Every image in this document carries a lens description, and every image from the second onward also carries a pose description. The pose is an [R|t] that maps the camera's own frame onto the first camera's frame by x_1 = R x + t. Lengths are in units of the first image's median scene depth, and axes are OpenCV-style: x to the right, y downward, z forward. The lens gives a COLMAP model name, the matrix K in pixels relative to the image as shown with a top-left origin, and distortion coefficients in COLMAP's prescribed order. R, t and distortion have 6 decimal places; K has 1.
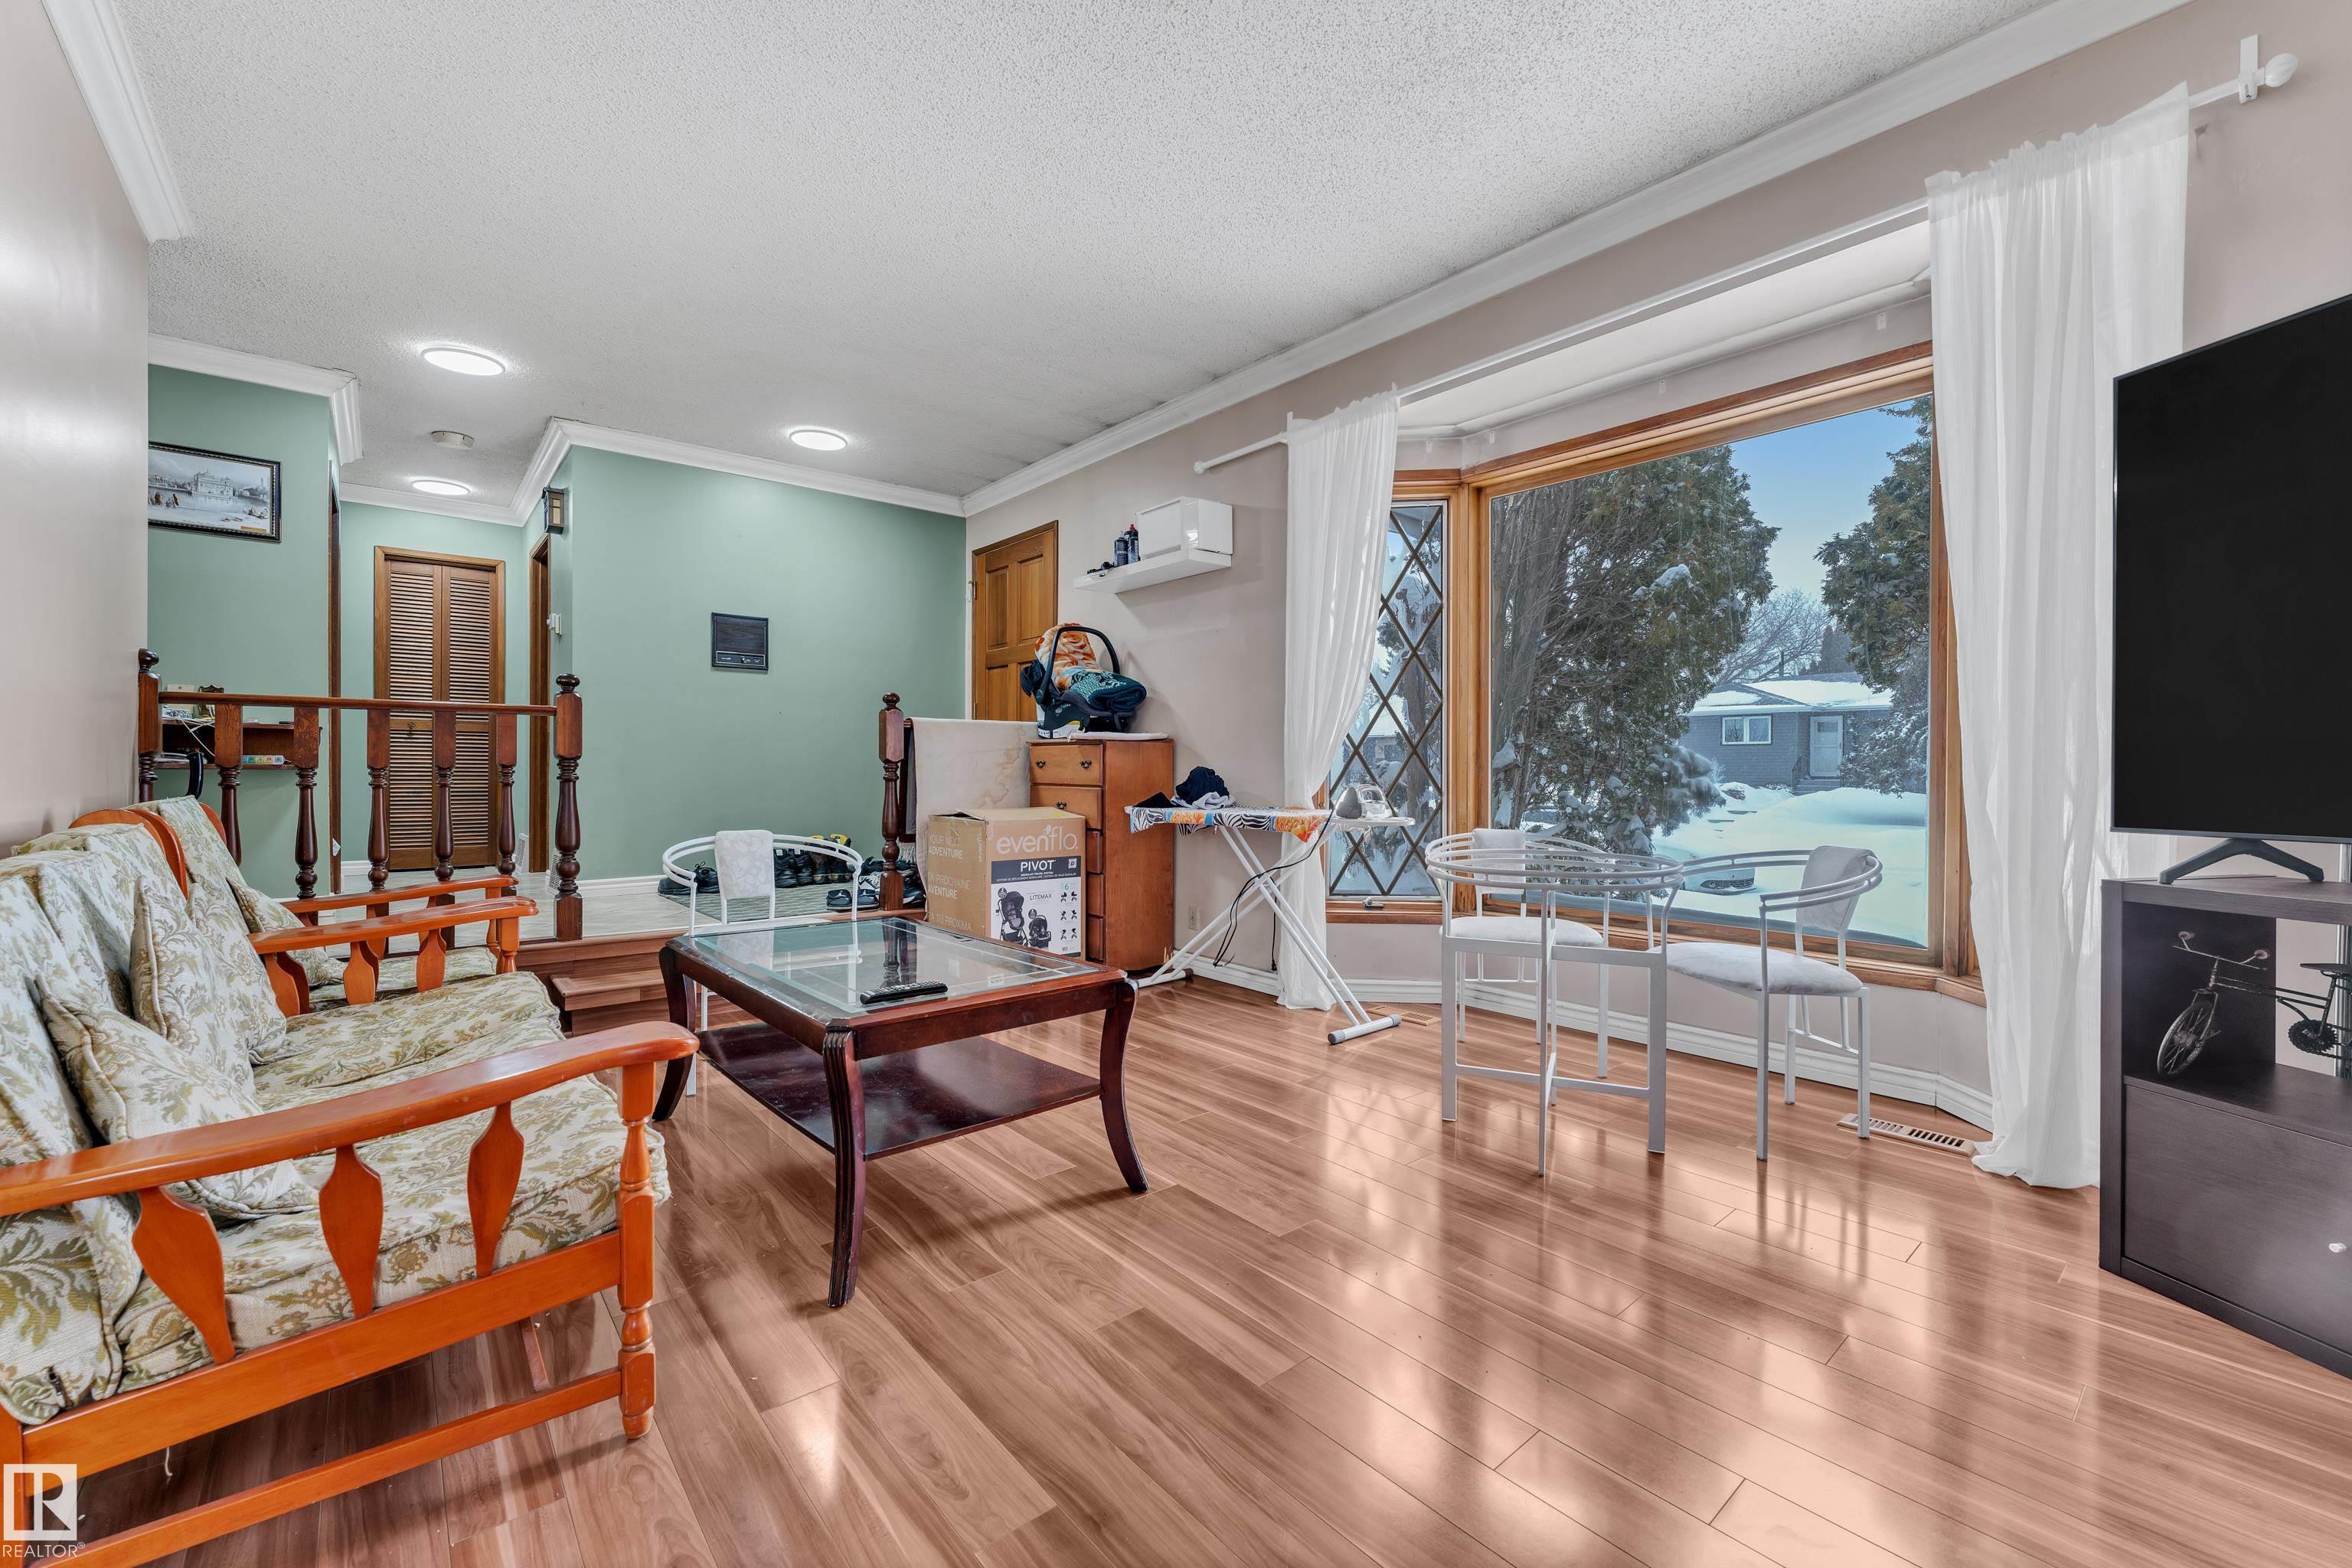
lens RADIAL K [[950.8, 0, 1172.5], [0, 950.8, 786.4], [0, 0, 1]] dist [-0.002809, 0.000665]
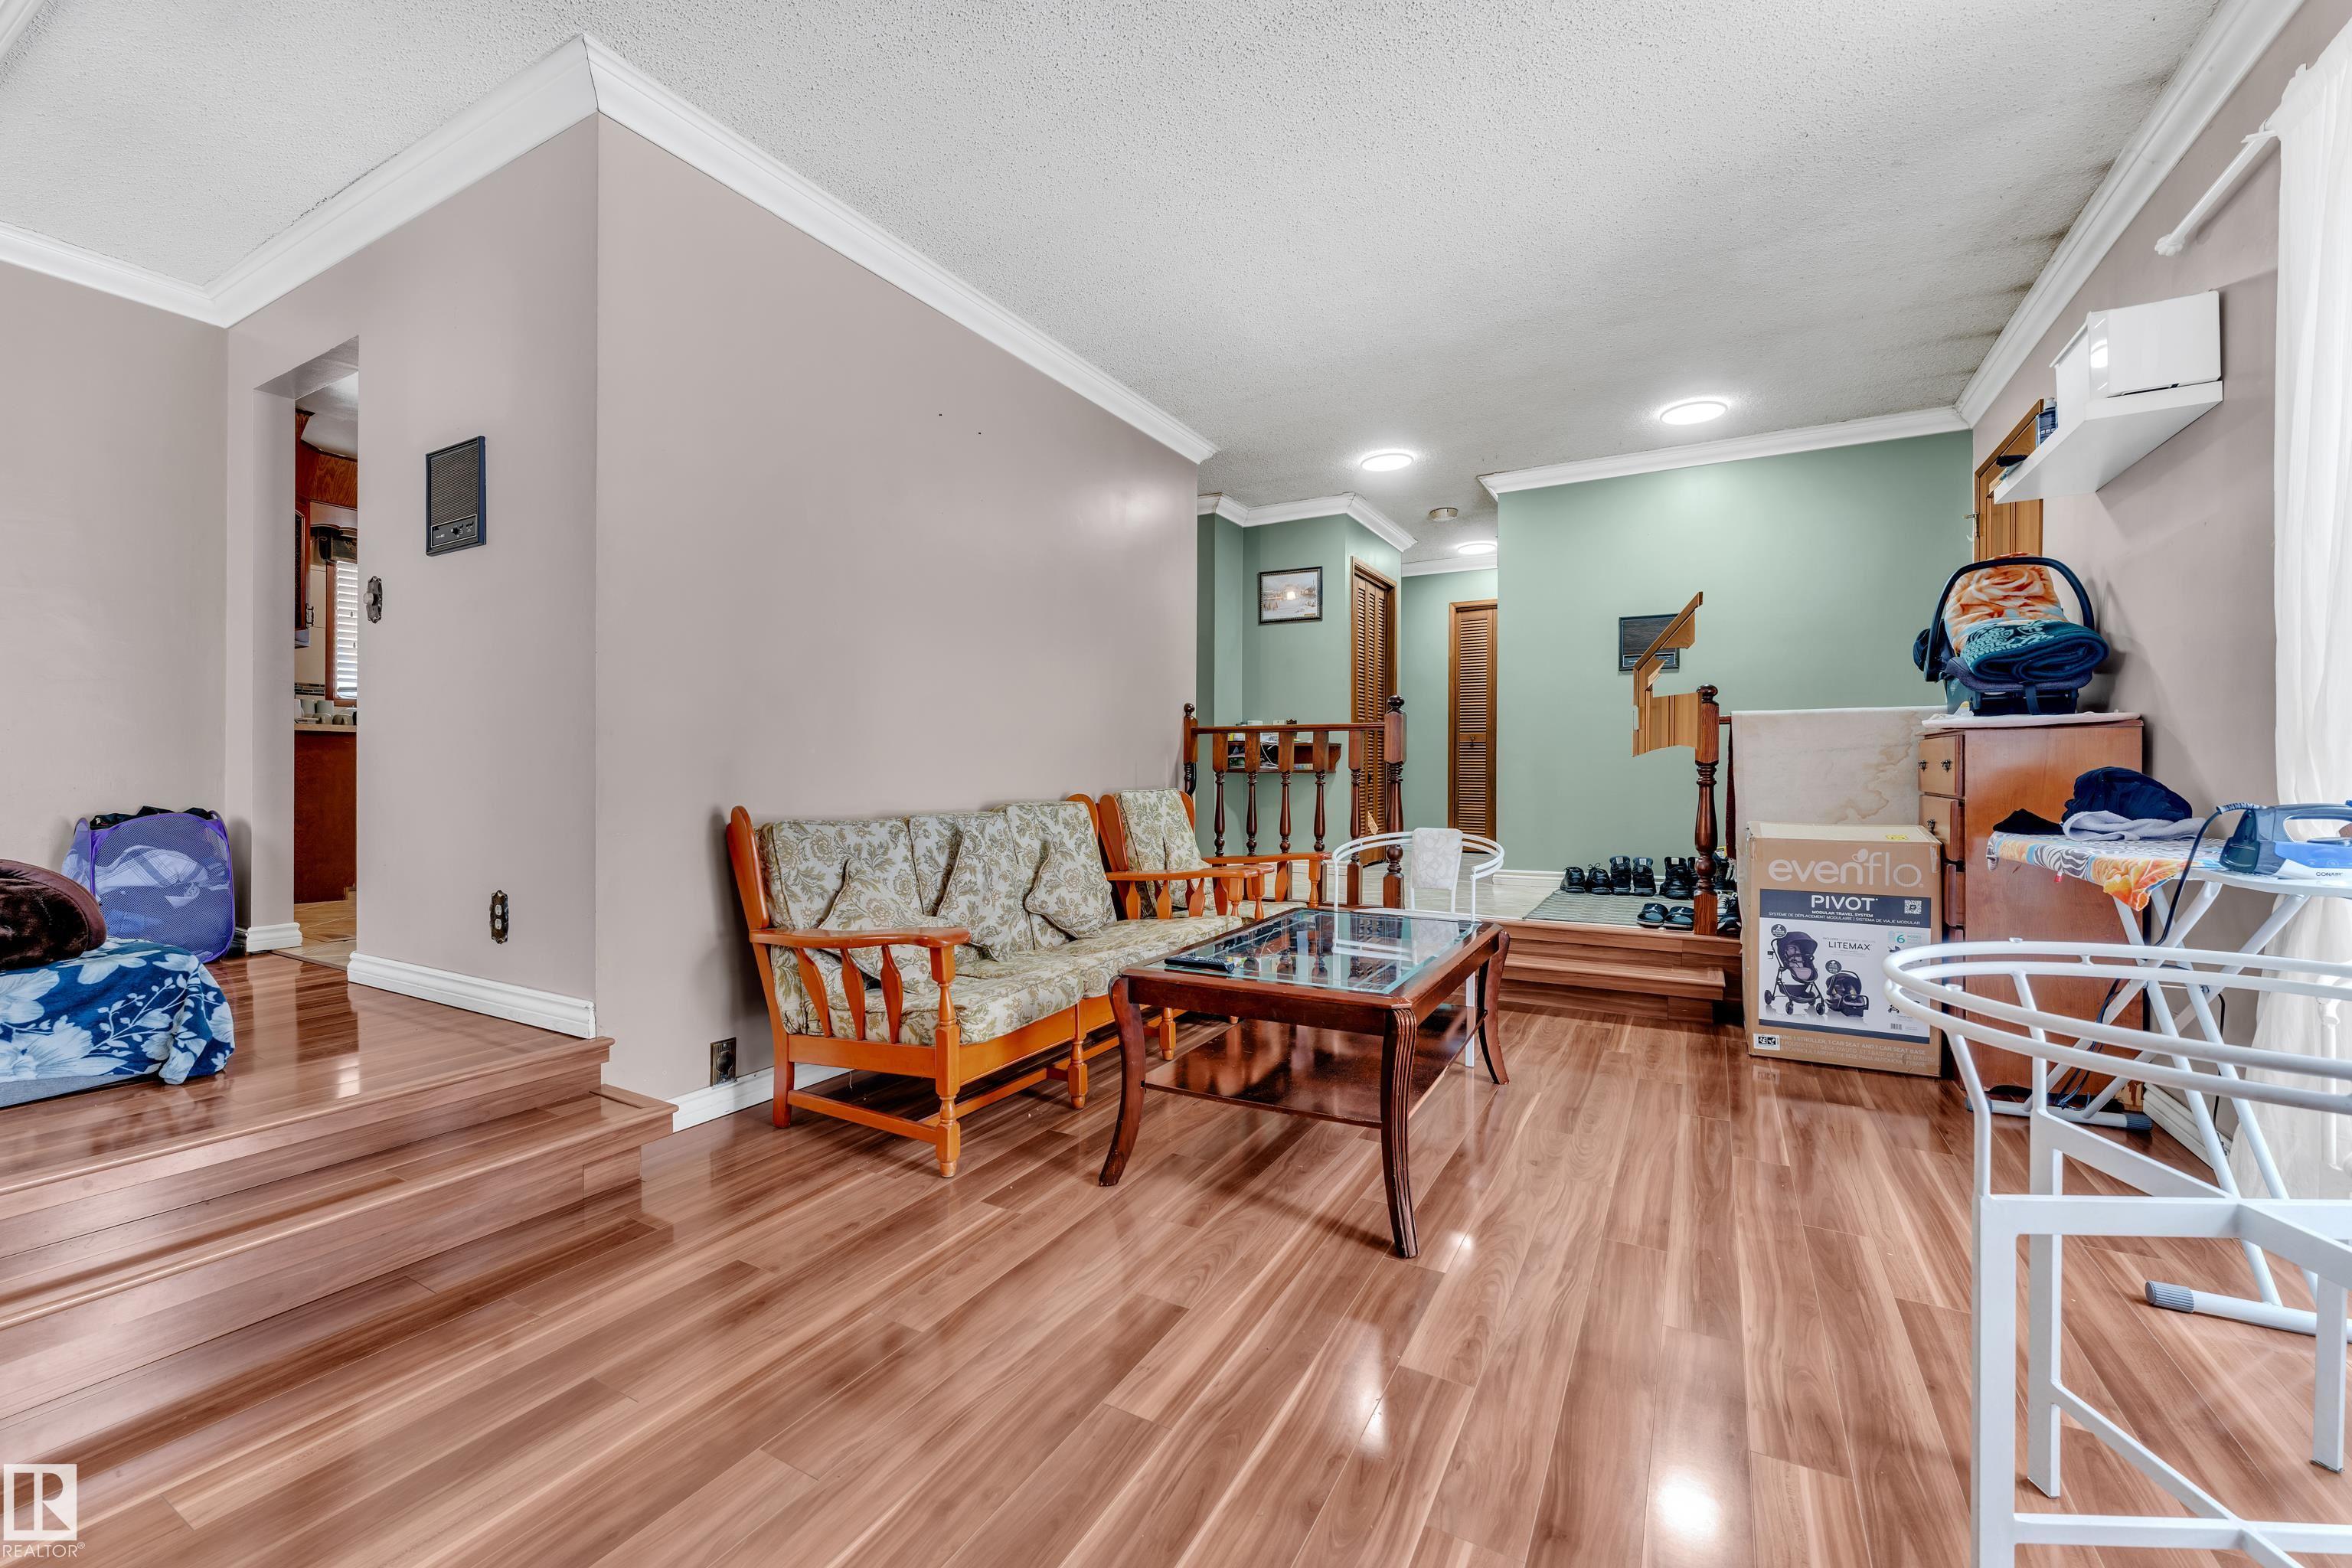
lens RADIAL K [[950.8, 0, 1170.3], [0, 950.8, 778.7], [0, 0, 1]] dist [-0.002809, 0.000665]
pose [[0.355306, 0.005024, -0.934737, 0.370071], [-0.015980, 0.999872, -0.000700, -0.004234], [0.934614, 0.015186, 0.355341, 0.253666]]
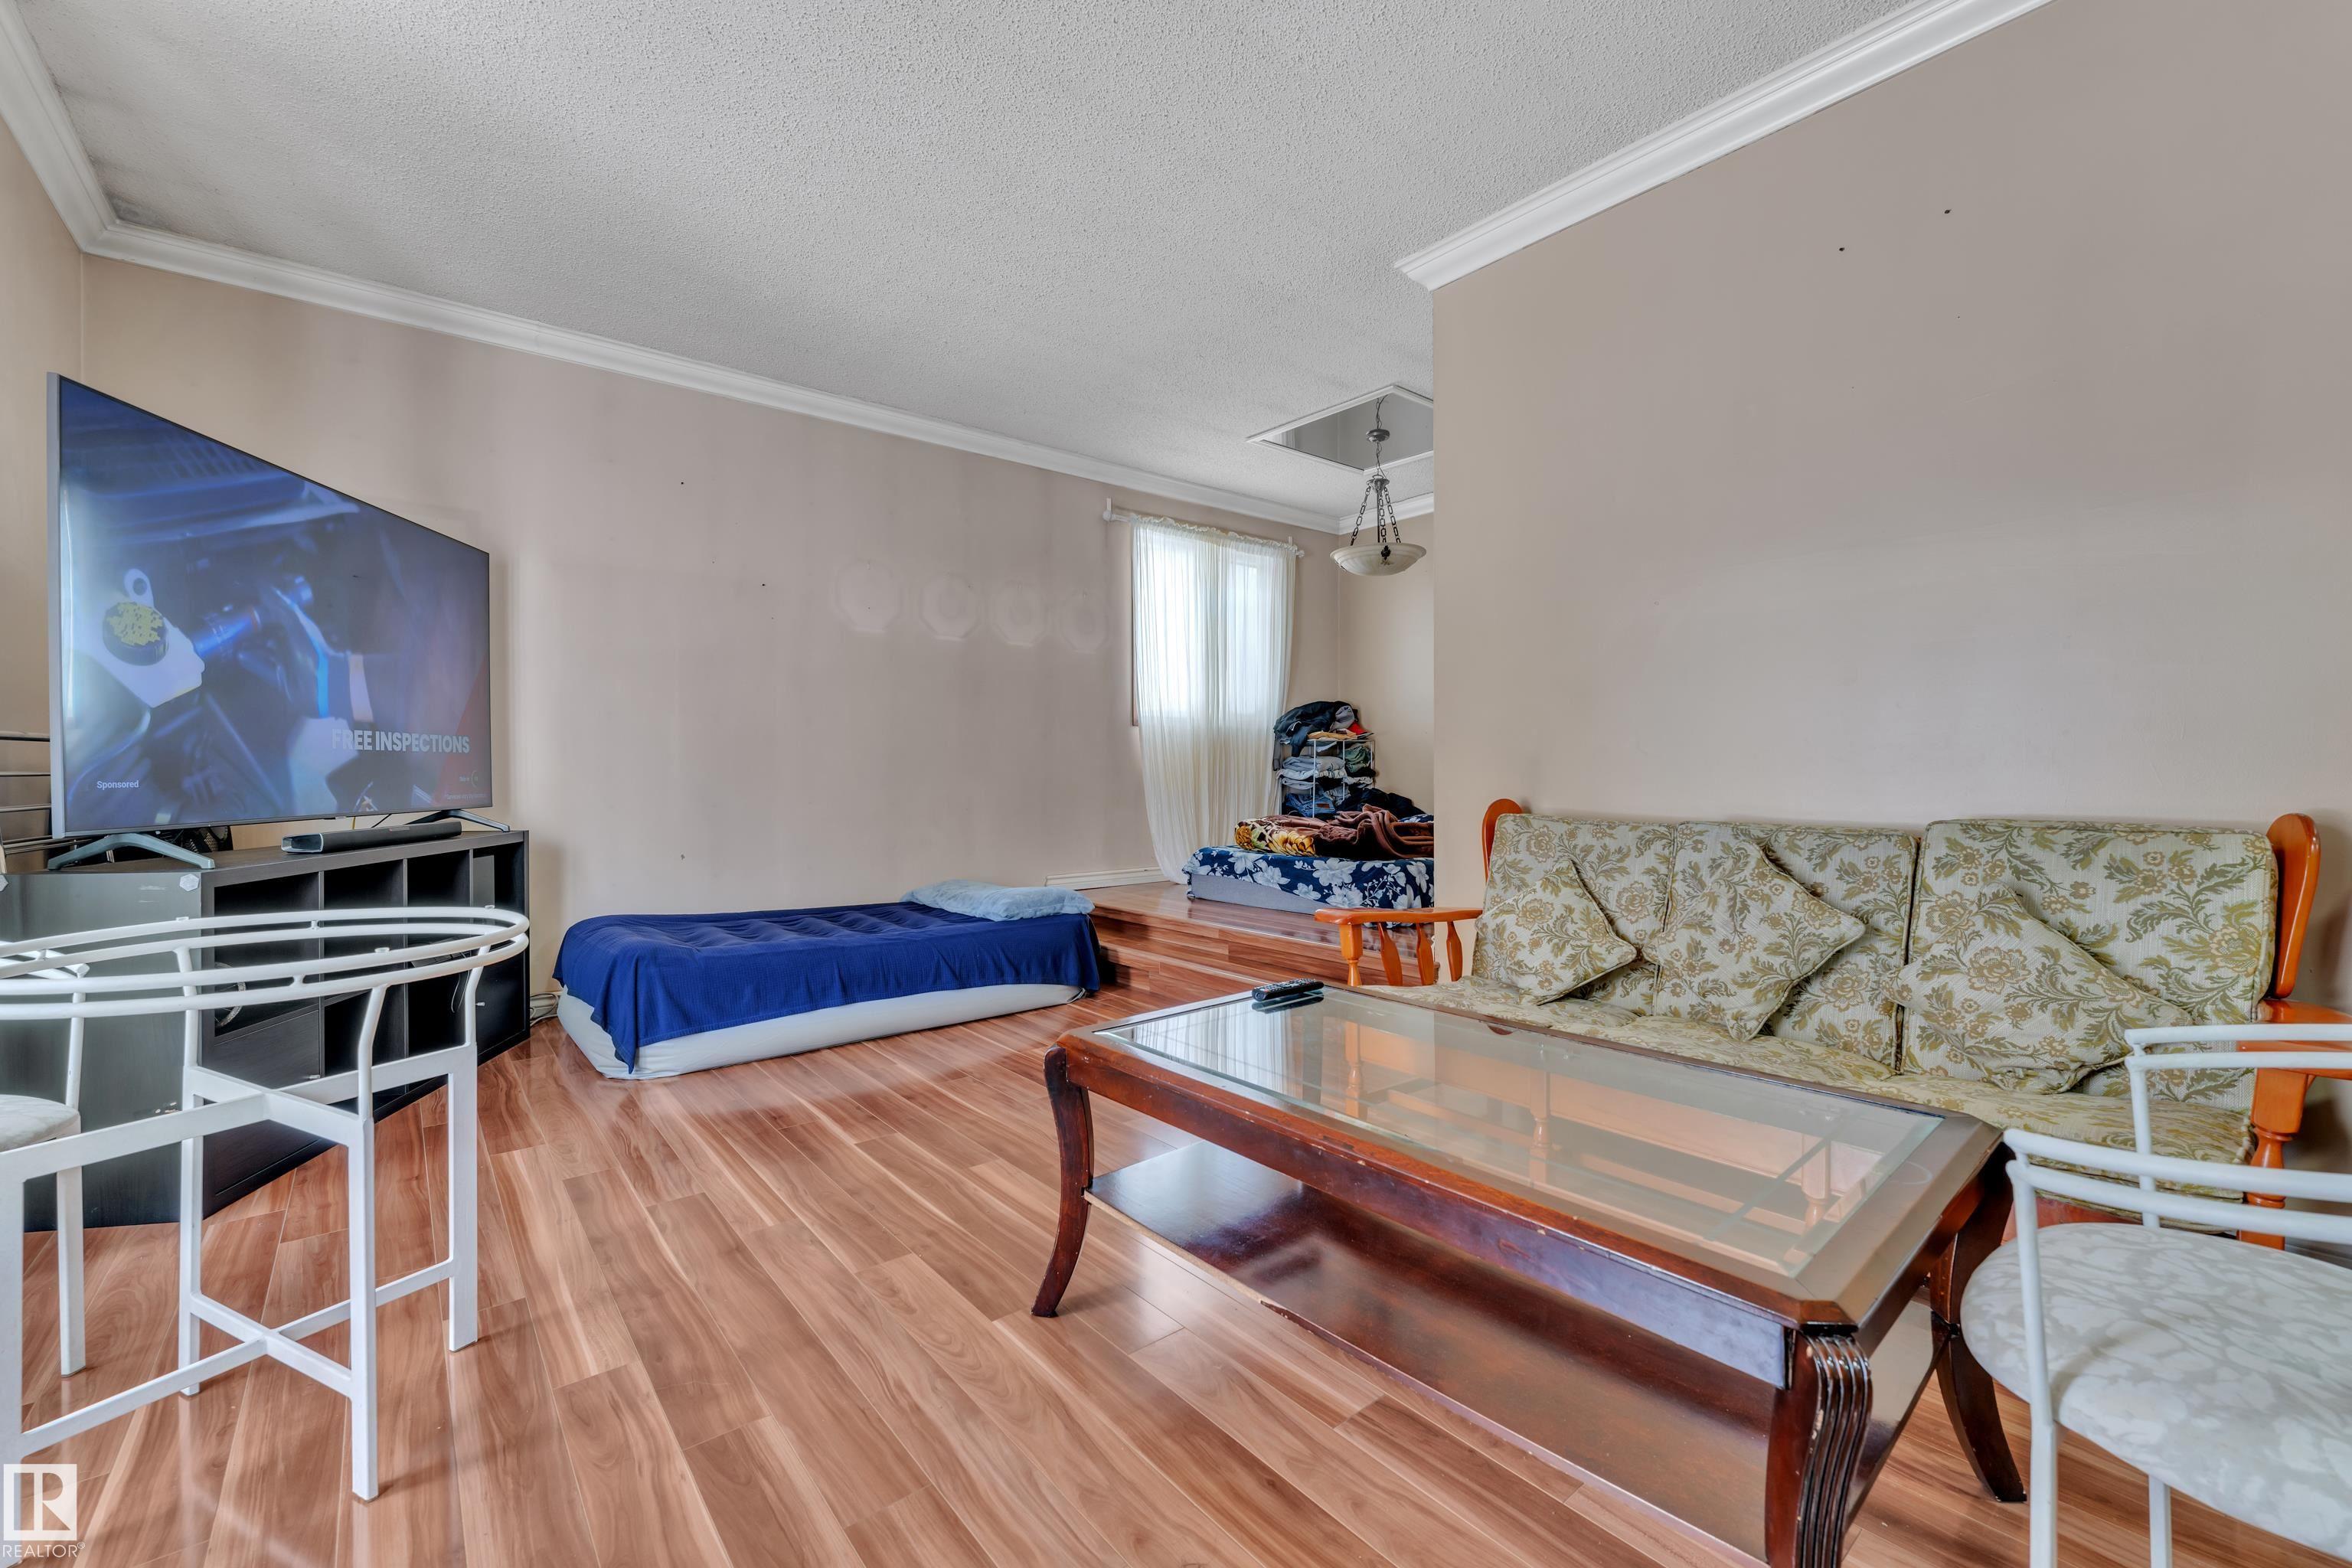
lens RADIAL K [[950.8, 0, 1182.5], [0, 950.8, 776.7], [0, 0, 1]] dist [-0.002809, 0.000665]
pose [[-0.999977, 0.003918, -0.005494, -0.036181], [0.003806, 0.999787, 0.020308, -0.013515], [0.005573, 0.020287, -0.999779, 0.870354]]
